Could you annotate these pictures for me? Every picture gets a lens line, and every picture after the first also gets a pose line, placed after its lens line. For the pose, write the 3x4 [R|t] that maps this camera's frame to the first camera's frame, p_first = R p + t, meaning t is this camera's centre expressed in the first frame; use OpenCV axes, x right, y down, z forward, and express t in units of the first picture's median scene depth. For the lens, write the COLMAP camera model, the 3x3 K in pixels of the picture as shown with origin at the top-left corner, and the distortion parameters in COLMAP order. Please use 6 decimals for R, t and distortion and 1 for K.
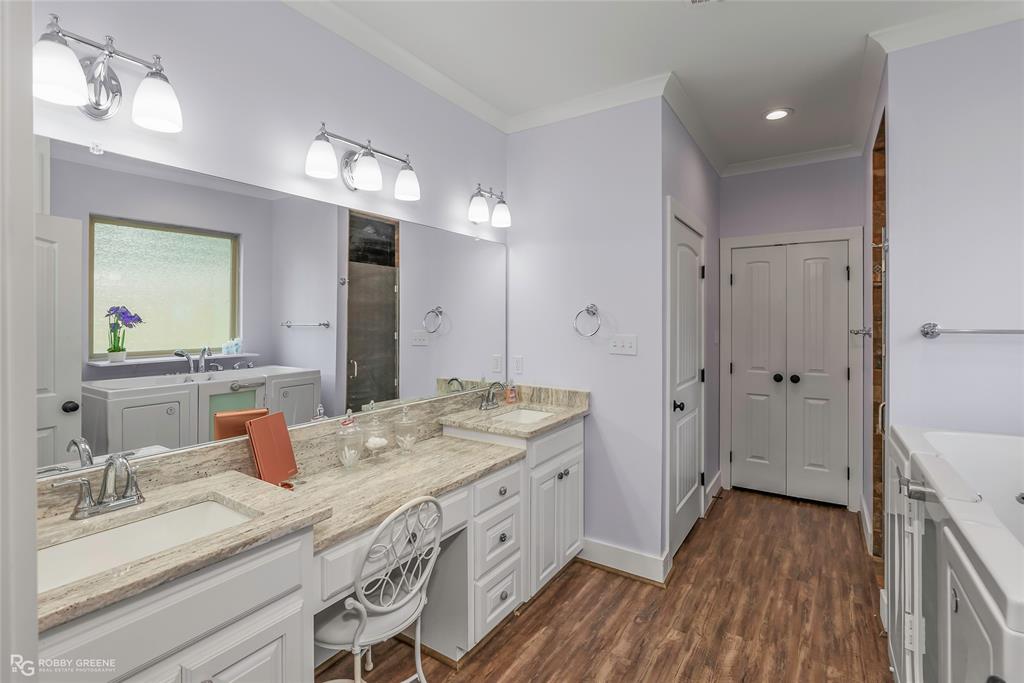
lens RADIAL K [[459.6, 0, 510.9], [0, 459.6, 319.3], [0, 0, 1]] dist [-0.032480, 0.000082]
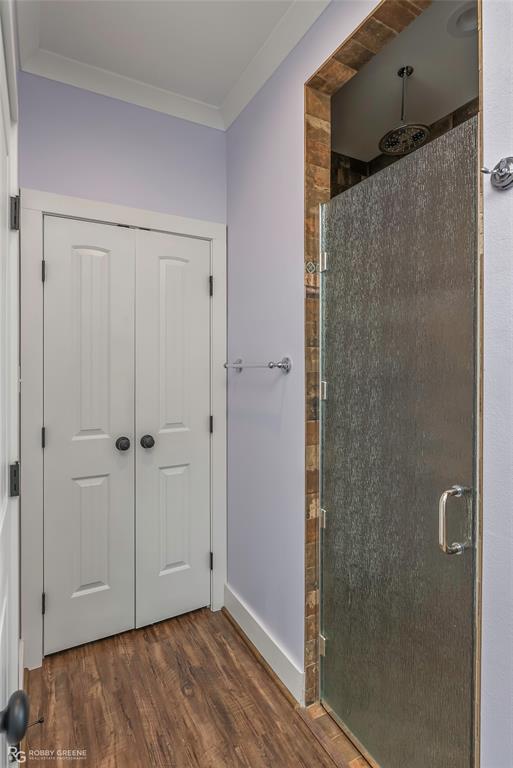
lens RADIAL K [[408.3, 0, 257.7], [0, 408.3, 364.9], [0, 0, 1]] dist [-0.002515, 0.000148]
pose [[0.466564, -0.002645, 0.884484, 0.201756], [-0.002342, 0.999988, 0.004226, 0.022122], [-0.884485, -0.004043, 0.466552, 0.626006]]
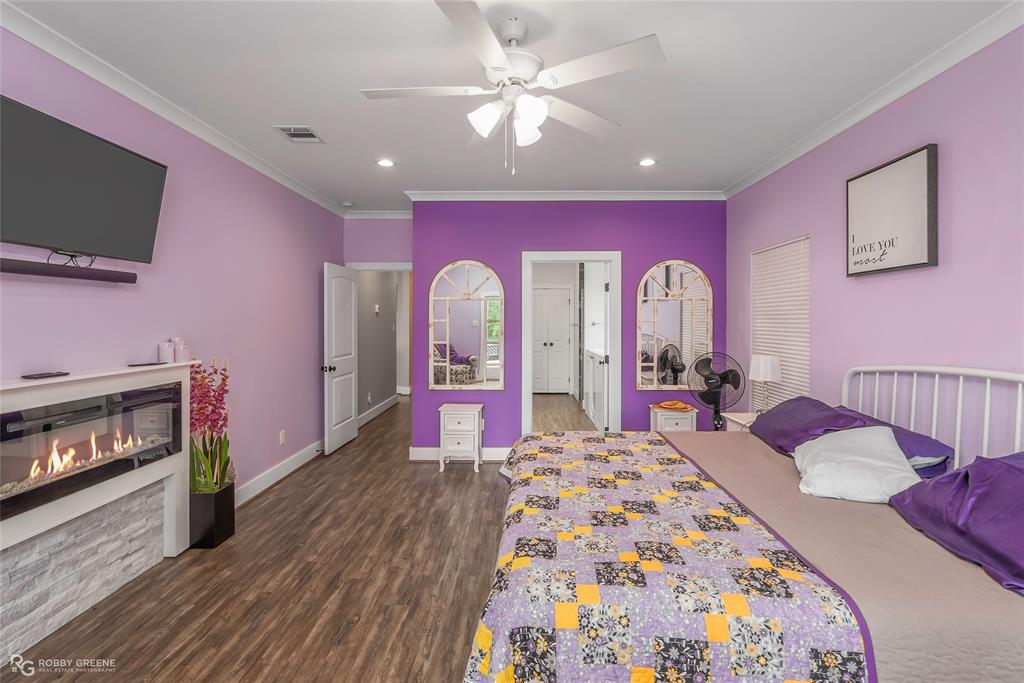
lens RADIAL K [[459.6, 0, 510.9], [0, 459.6, 319.3], [0, 0, 1]] dist [-0.032480, 0.000082]
pose [[0.844403, 0.003017, 0.535700, -0.928194], [-0.004736, 0.999987, 0.001834, -0.006481], [-0.535688, -0.004086, 0.844406, -1.020700]]
